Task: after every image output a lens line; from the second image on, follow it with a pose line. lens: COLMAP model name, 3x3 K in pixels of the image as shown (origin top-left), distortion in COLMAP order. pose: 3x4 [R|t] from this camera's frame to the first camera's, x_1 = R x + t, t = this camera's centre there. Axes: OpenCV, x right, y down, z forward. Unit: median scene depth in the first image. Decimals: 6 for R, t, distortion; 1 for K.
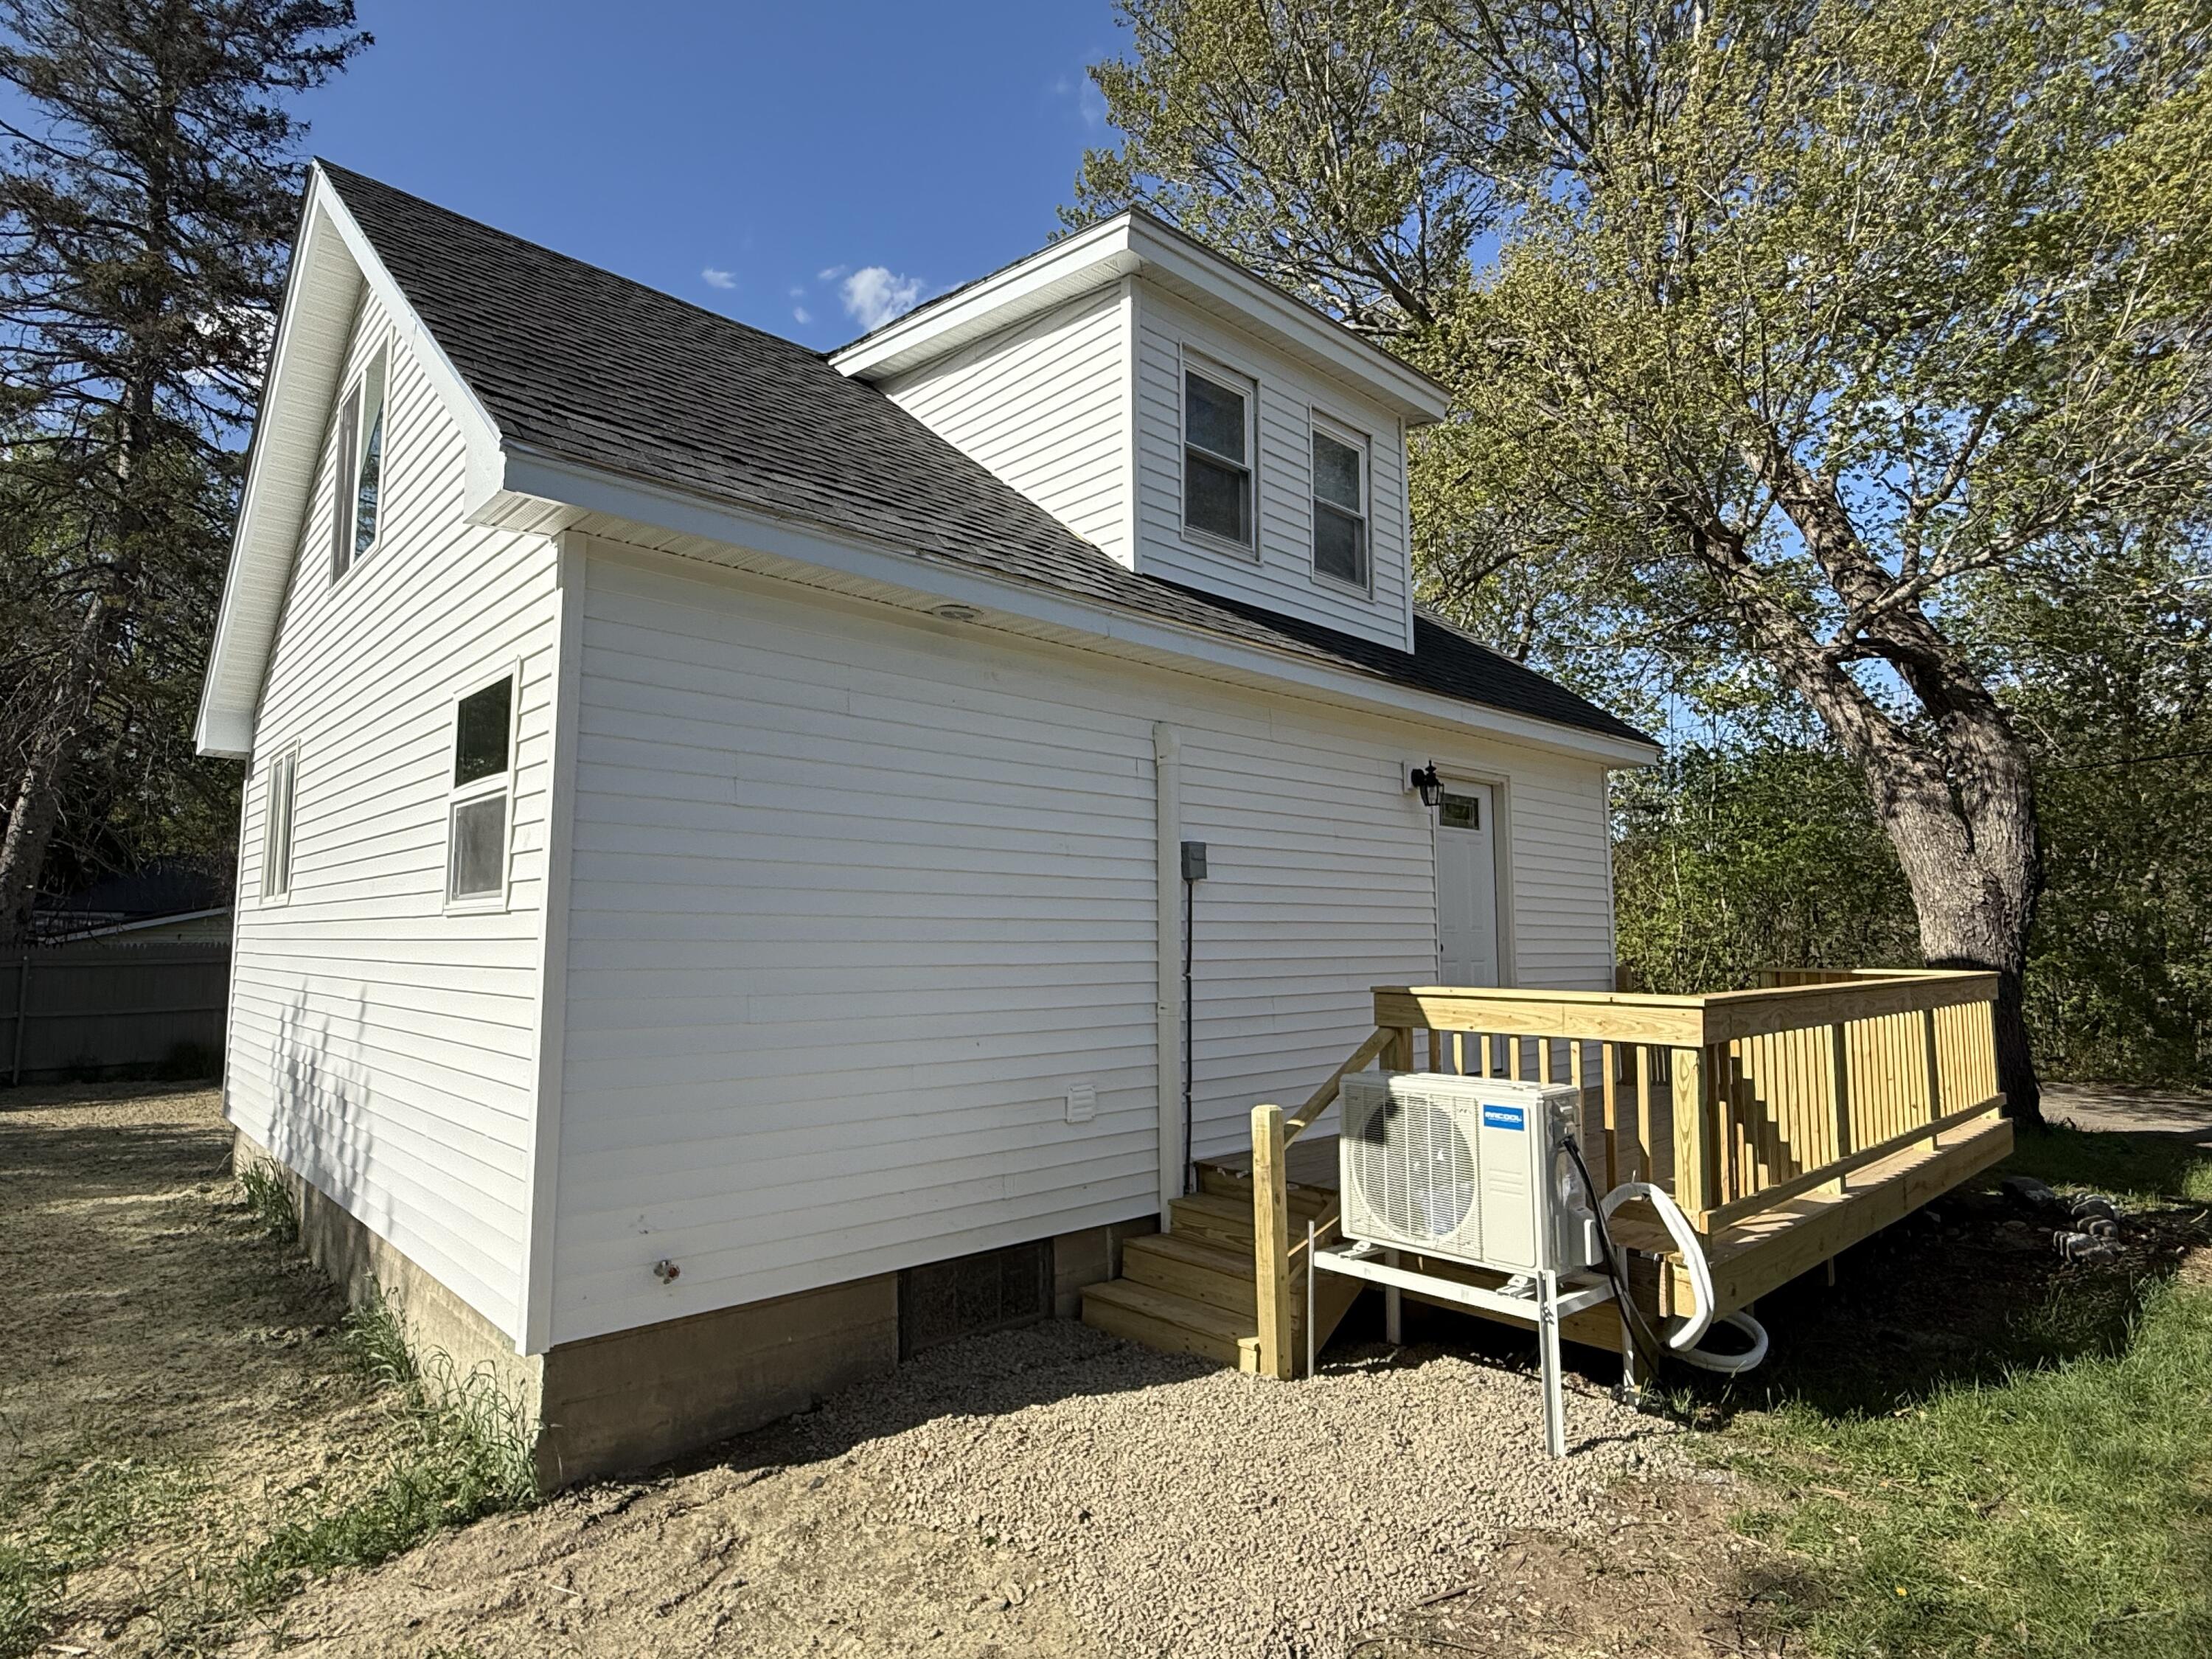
lens RADIAL K [[1182.2, 0, 1107.2], [0, 1182.2, 834.6], [0, 0, 1]] dist [-0.000922, 0.000305]
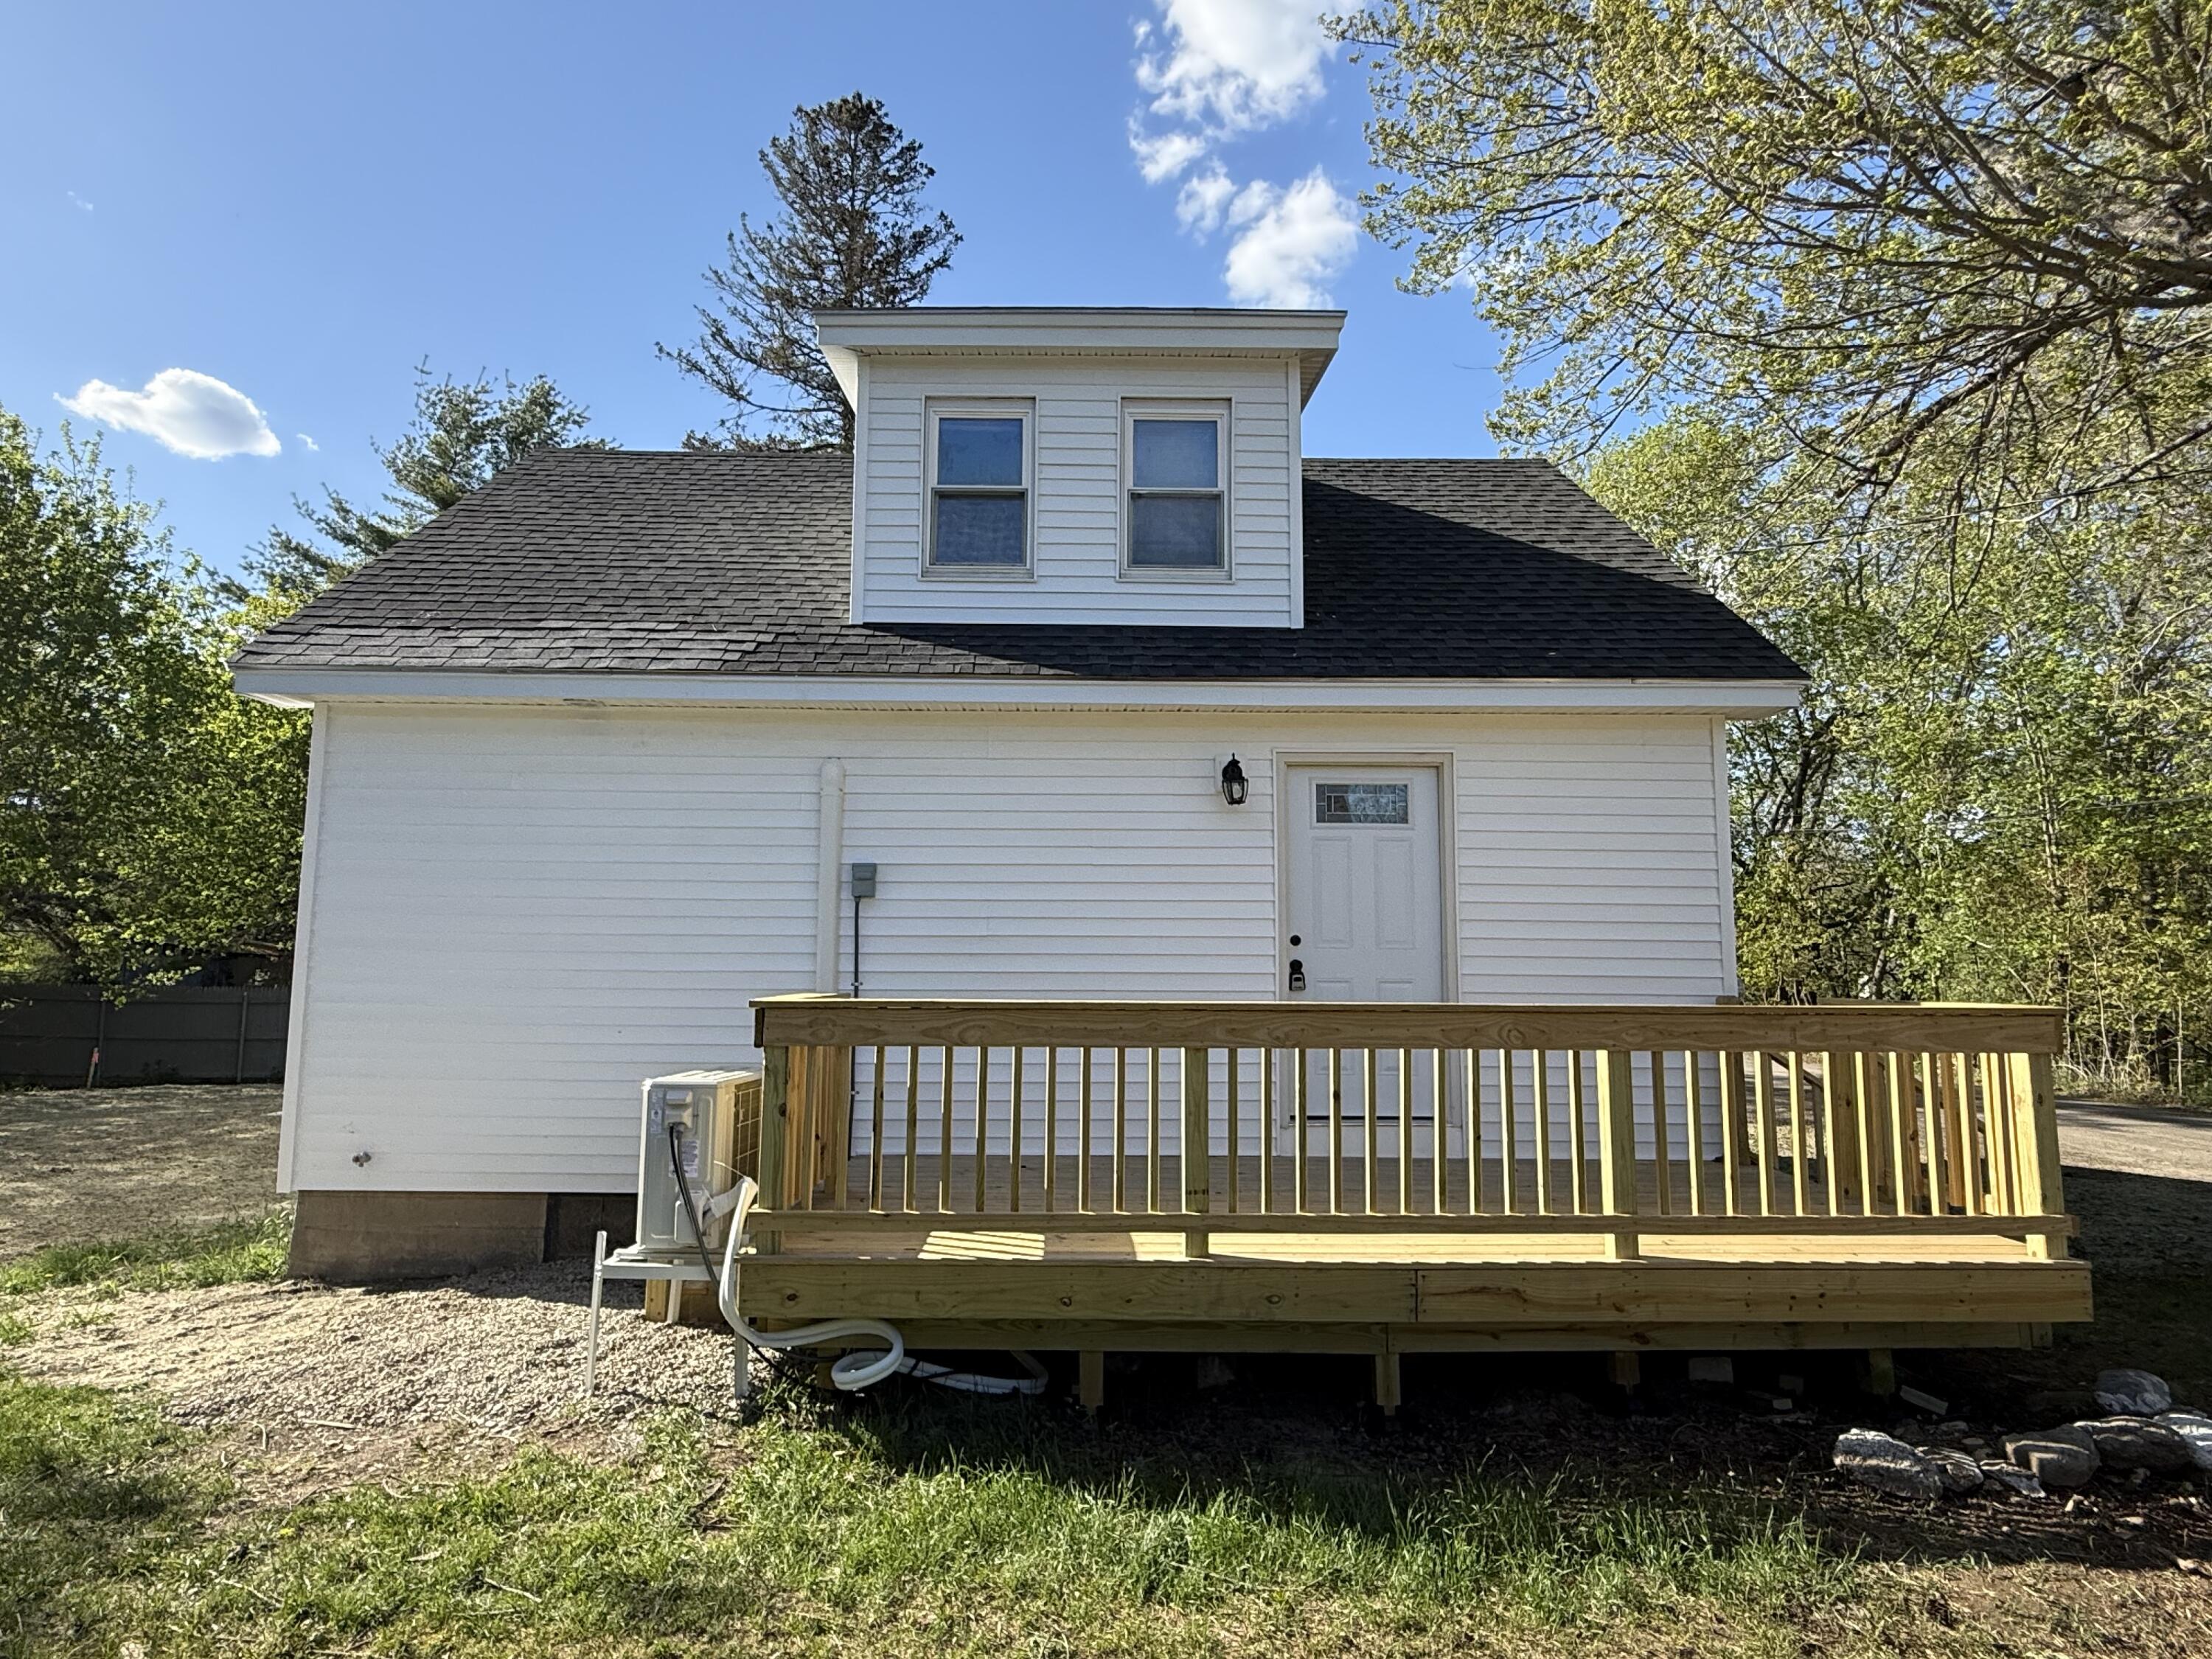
lens RADIAL K [[1275.1, 0, 1107.0], [0, 1275.1, 821.3], [0, 0, 1]] dist [0.002194, 0.000238]
pose [[0.733933, -0.065194, -0.676086, 1.027926], [0.052484, 0.997850, -0.039246, 0.025241], [0.677191, -0.006680, 0.735777, 0.279707]]
